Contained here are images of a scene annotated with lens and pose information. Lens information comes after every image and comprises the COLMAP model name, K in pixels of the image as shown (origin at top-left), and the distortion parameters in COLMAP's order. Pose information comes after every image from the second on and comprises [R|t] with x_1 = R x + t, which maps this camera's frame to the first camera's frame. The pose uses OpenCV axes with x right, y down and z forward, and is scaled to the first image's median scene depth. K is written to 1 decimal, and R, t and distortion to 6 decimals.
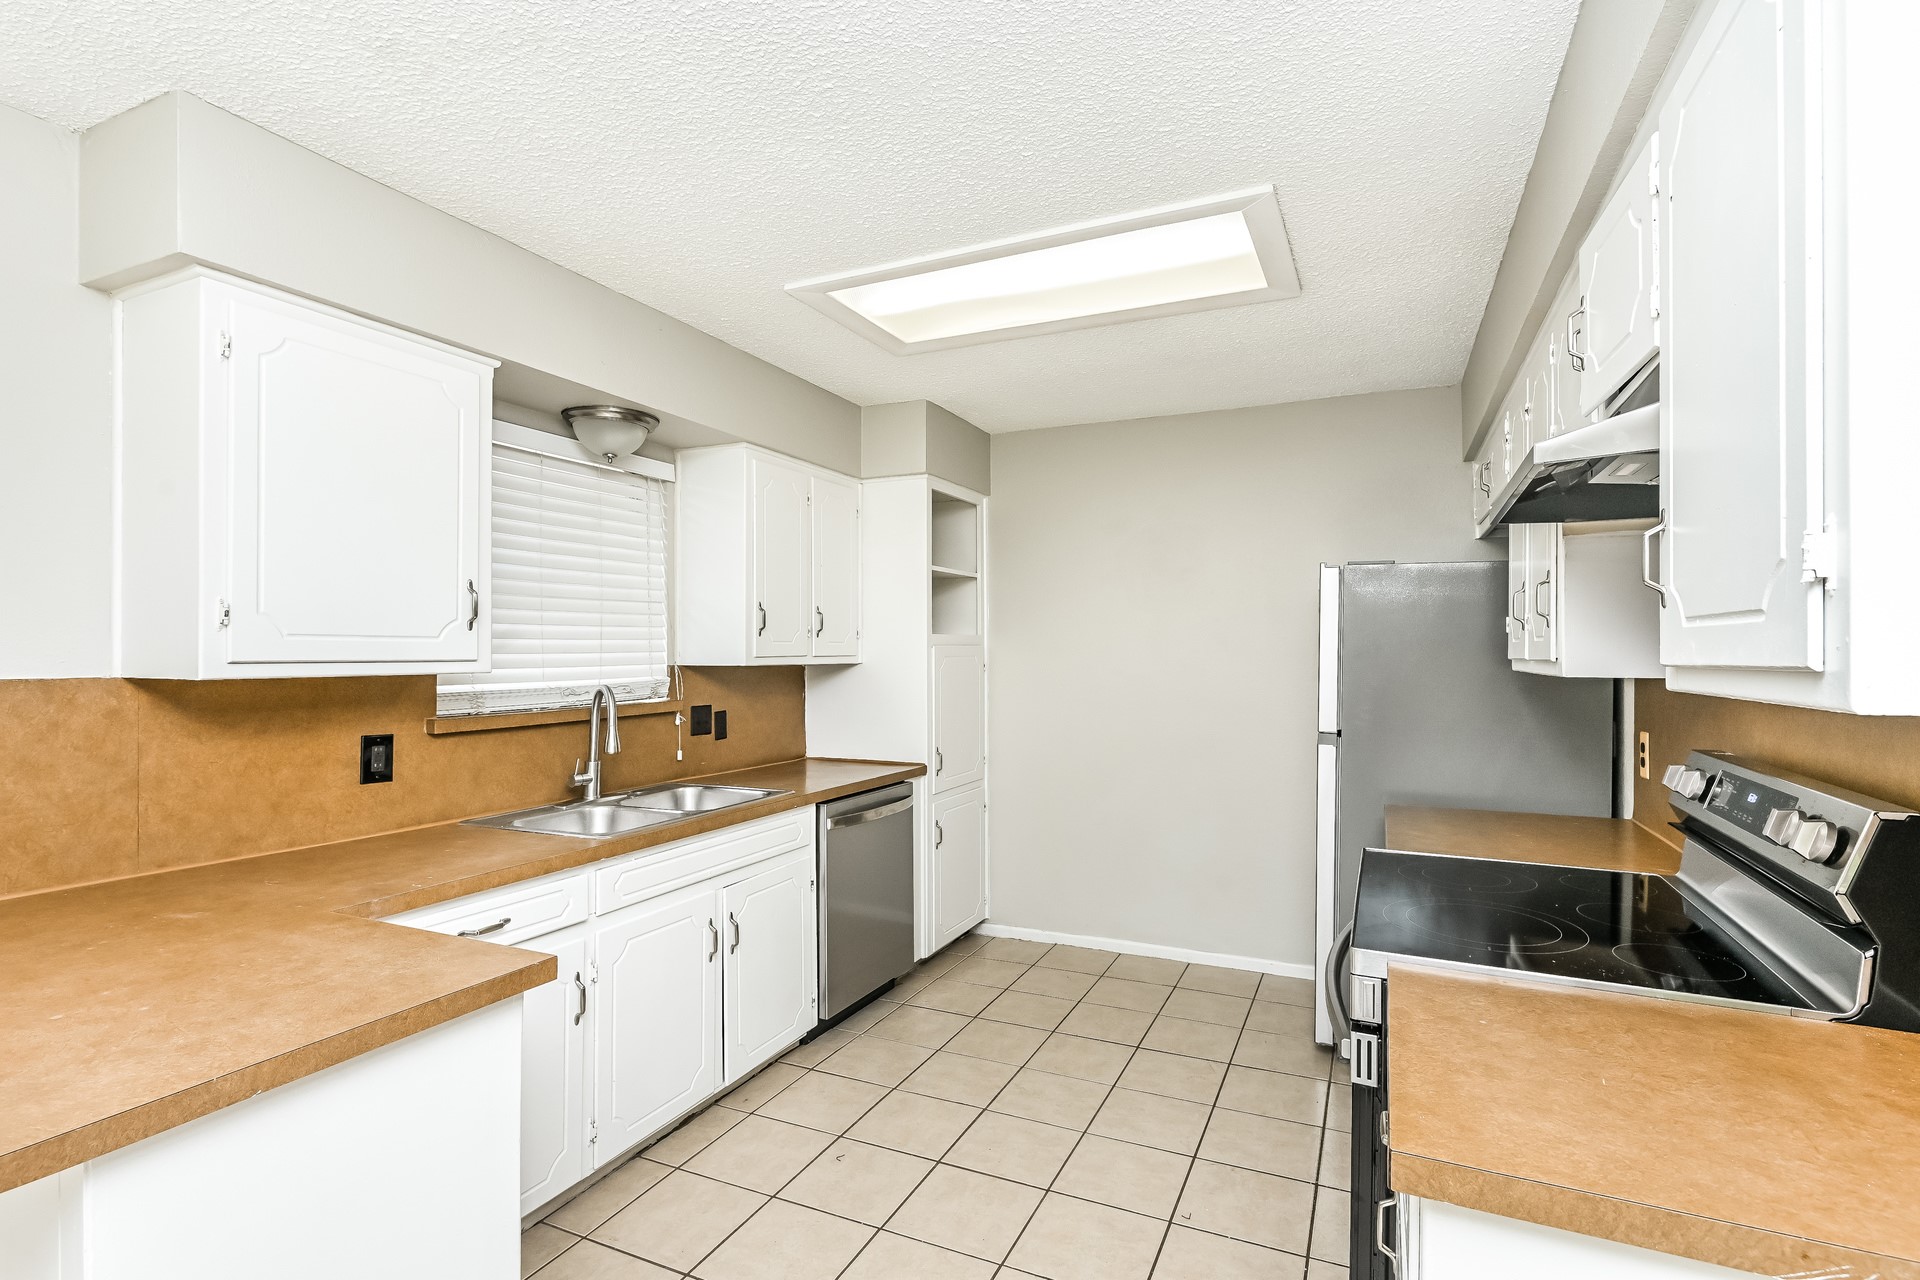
lens RADIAL K [[912.6, 0, 963.1], [0, 912.6, 647.1], [0, 0, 1]] dist [0.001285, -0.001935]
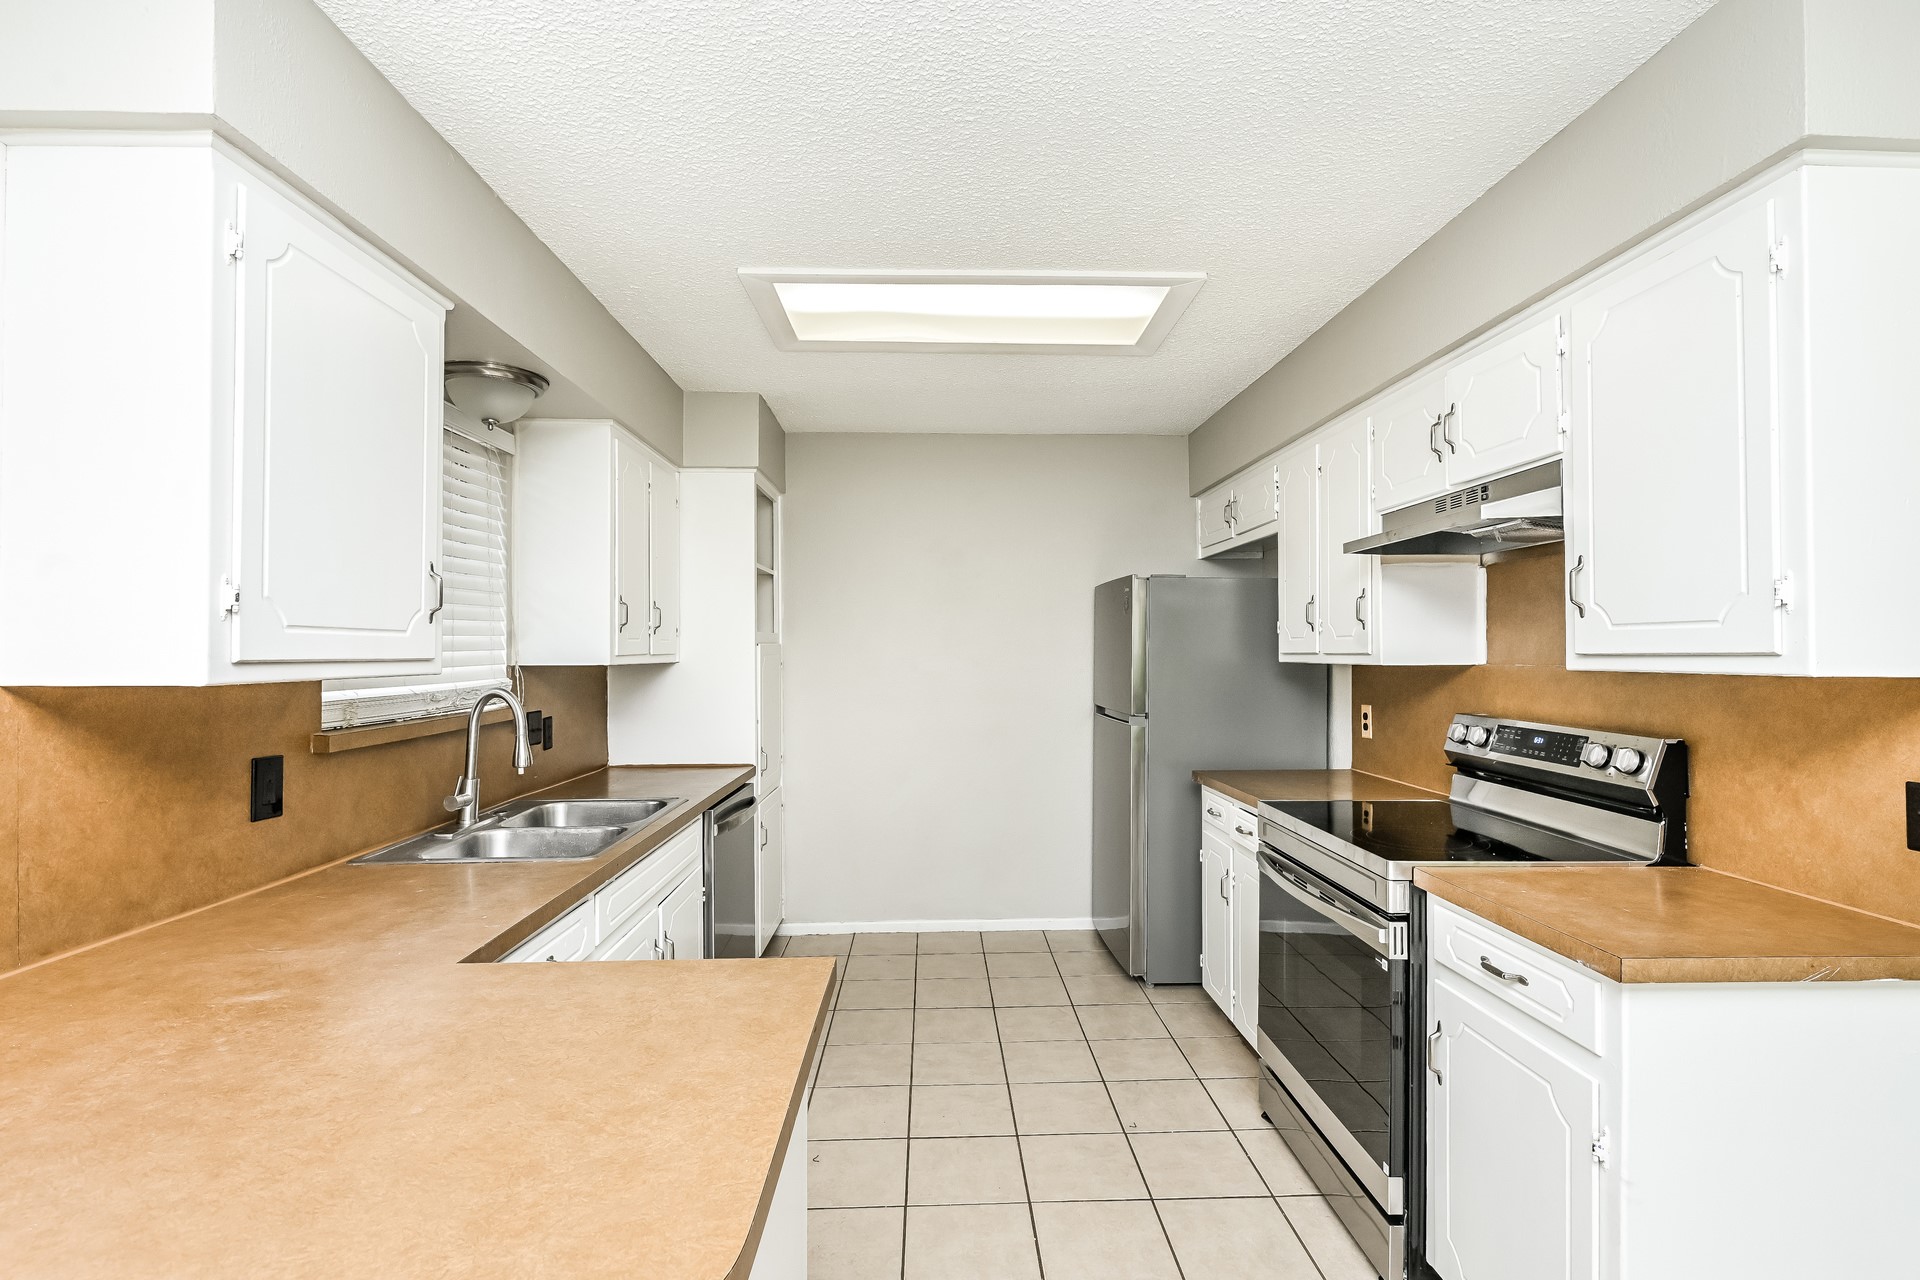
lens RADIAL K [[912.6, 0, 967.4], [0, 912.6, 638.5], [0, 0, 1]] dist [0.001285, -0.001935]
pose [[0.889151, 0.003411, 0.457601, -0.390075], [0.001046, 0.999954, -0.009486, 0.003205], [-0.457613, 0.008914, 0.889107, 0.033417]]
